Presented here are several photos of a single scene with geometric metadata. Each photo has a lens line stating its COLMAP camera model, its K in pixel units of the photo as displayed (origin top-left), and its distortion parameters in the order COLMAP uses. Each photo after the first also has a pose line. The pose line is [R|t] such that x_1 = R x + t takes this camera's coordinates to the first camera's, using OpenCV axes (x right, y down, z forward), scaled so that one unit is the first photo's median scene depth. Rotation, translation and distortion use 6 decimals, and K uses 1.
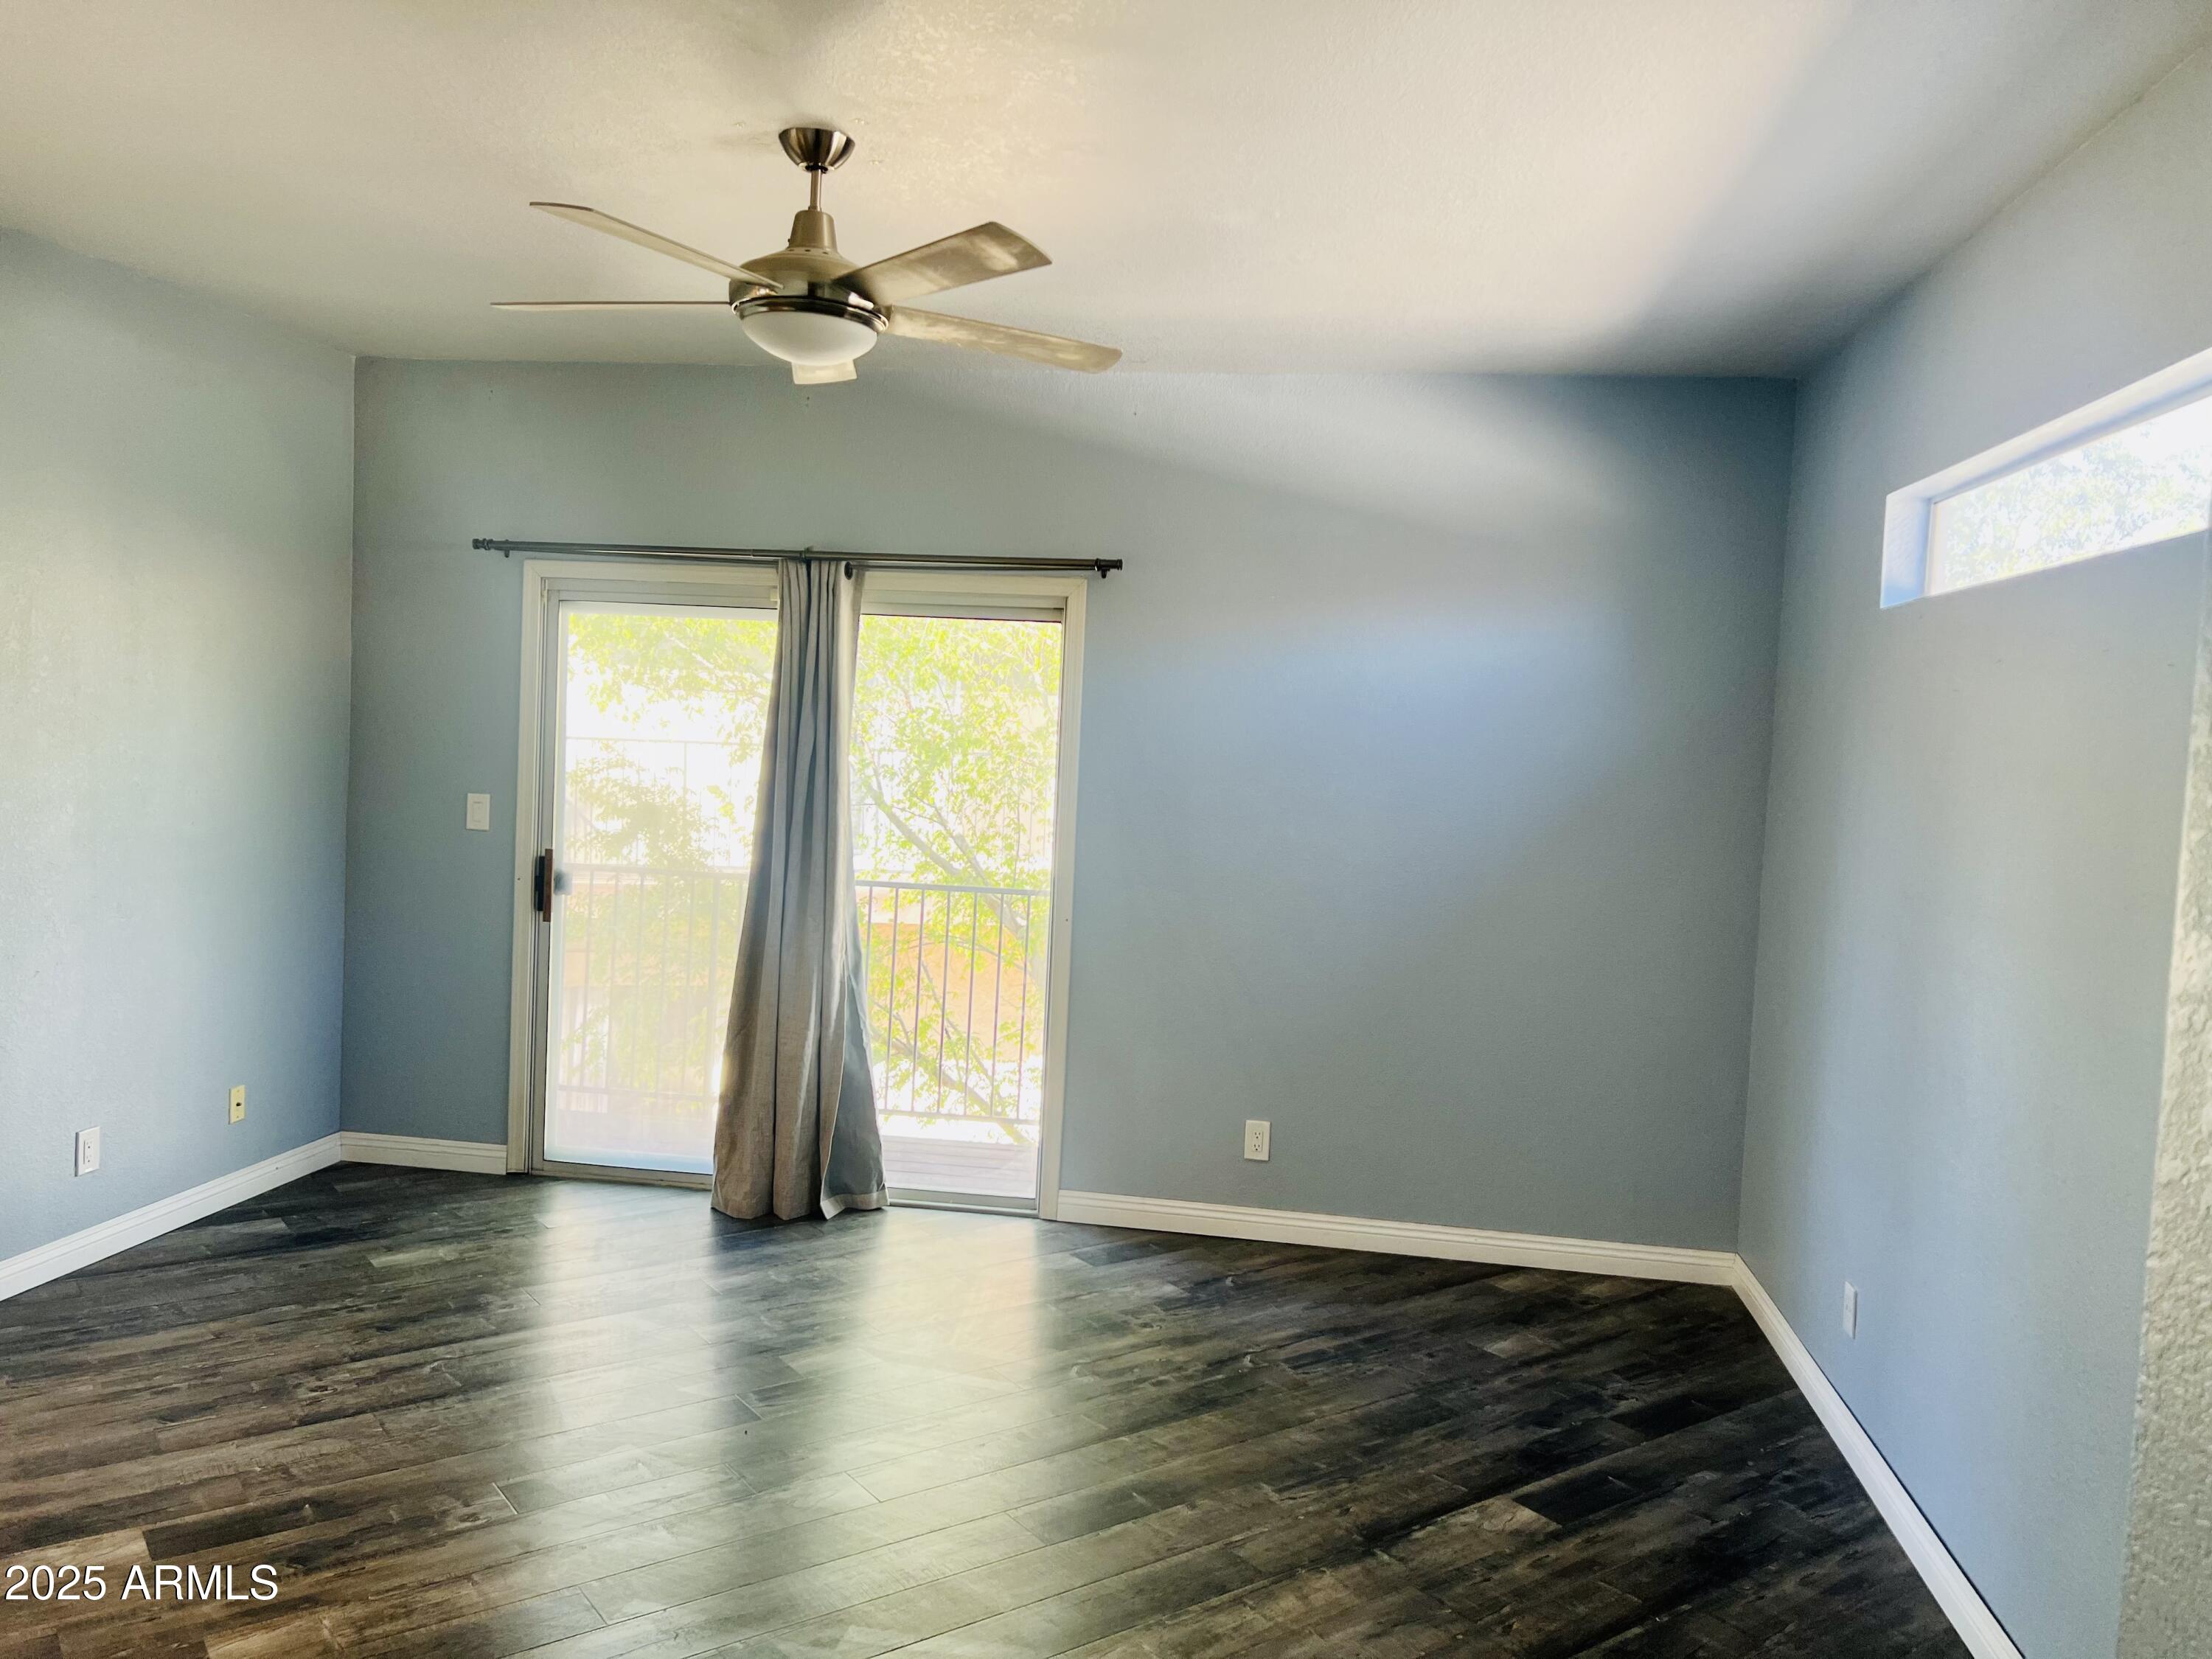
lens RADIAL K [[1663.6, 0, 1106.0], [0, 1663.6, 829.5], [0, 0, 1]] dist [0.001576, 0.000620]
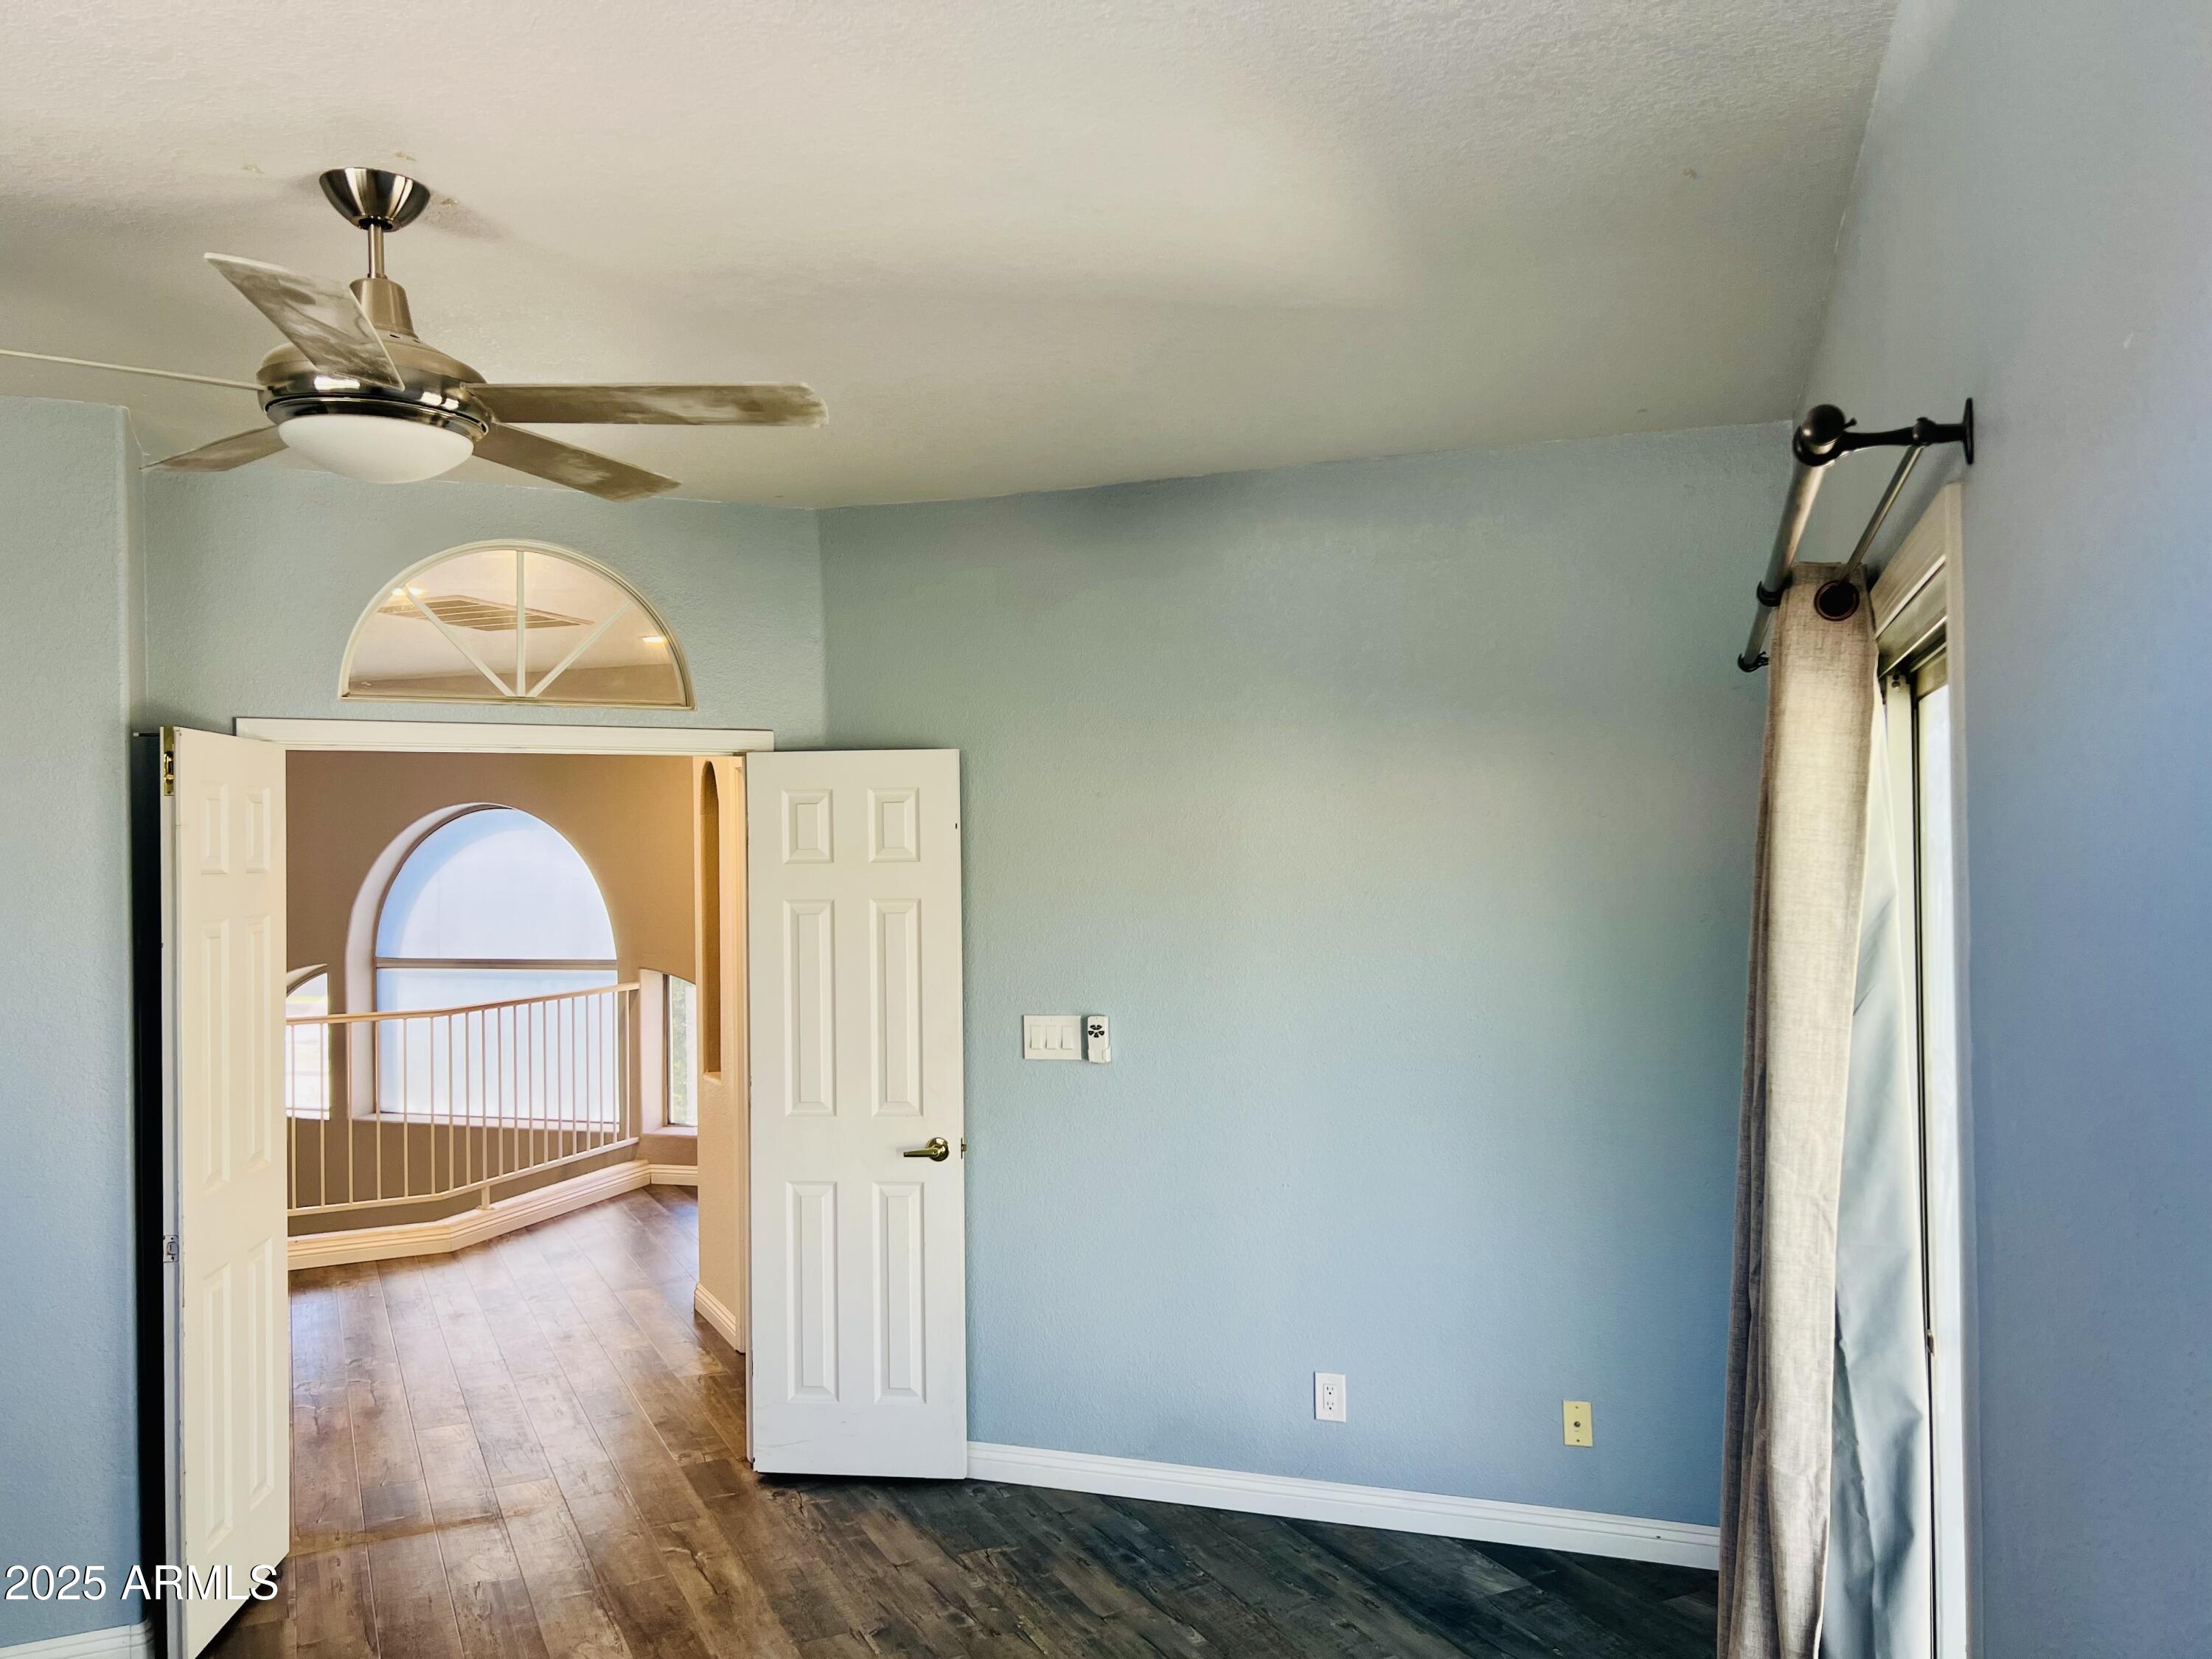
lens RADIAL K [[1663.6, 0, 1106.0], [0, 1663.6, 829.5], [0, 0, 1]] dist [0.001576, 0.000620]
pose [[-0.177695, -0.050981, -0.982764, 0.395875], [-0.055549, 0.997585, -0.041706, -0.090939], [0.982517, 0.047180, -0.180098, 1.172301]]
